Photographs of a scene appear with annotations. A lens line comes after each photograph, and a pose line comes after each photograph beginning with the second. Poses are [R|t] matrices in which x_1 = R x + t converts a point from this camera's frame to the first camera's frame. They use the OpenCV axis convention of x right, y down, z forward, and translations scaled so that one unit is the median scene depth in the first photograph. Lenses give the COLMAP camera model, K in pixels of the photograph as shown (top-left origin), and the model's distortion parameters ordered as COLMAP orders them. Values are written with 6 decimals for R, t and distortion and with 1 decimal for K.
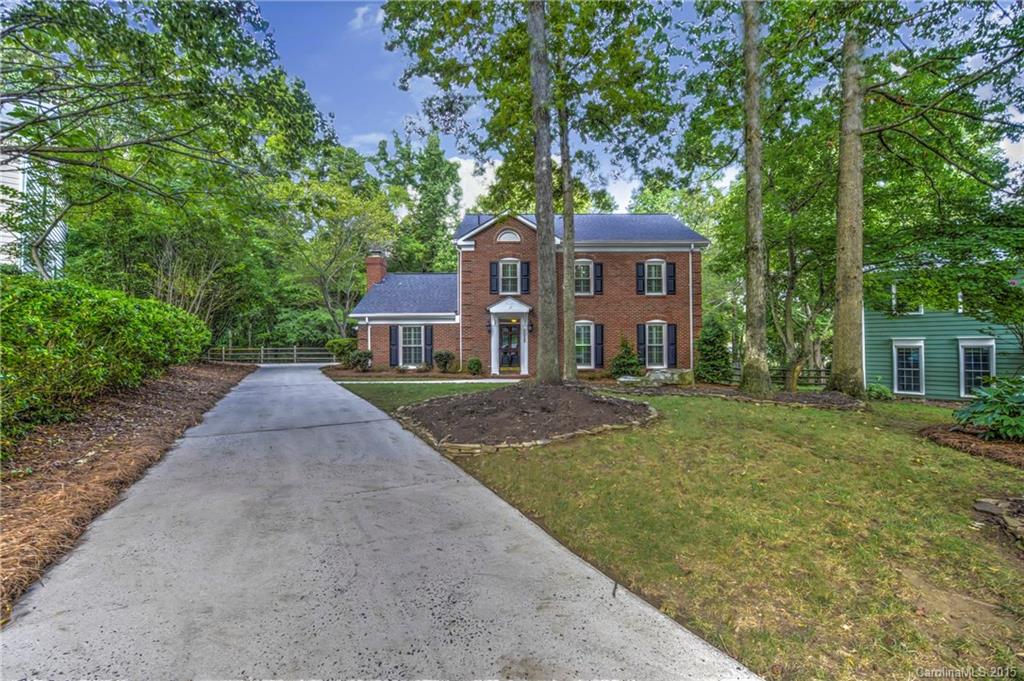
lens RADIAL K [[417.0, 0, 507.2], [0, 417.0, 338.2], [0, 0, 1]] dist [-0.002238, -0.000413]
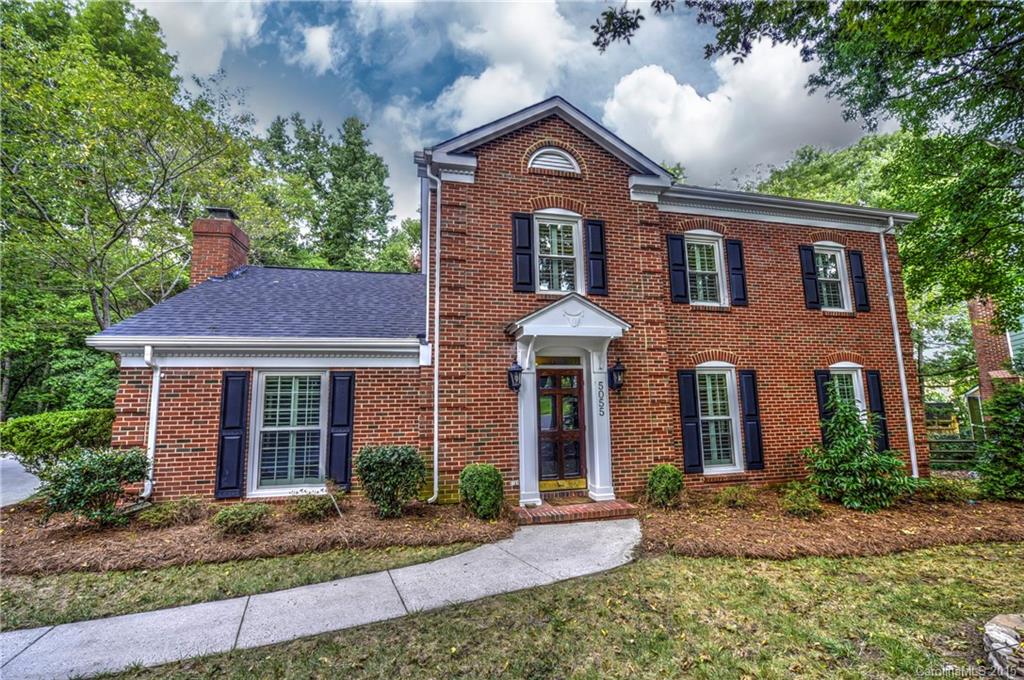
lens RADIAL K [[417.0, 0, 507.2], [0, 417.0, 337.7], [0, 0, 1]] dist [-0.002238, -0.000413]
pose [[0.977727, 0.021645, 0.208761, -0.124589], [0.007581, 0.990377, -0.138187, -0.008913], [-0.209743, 0.136692, 0.968155, 0.611991]]
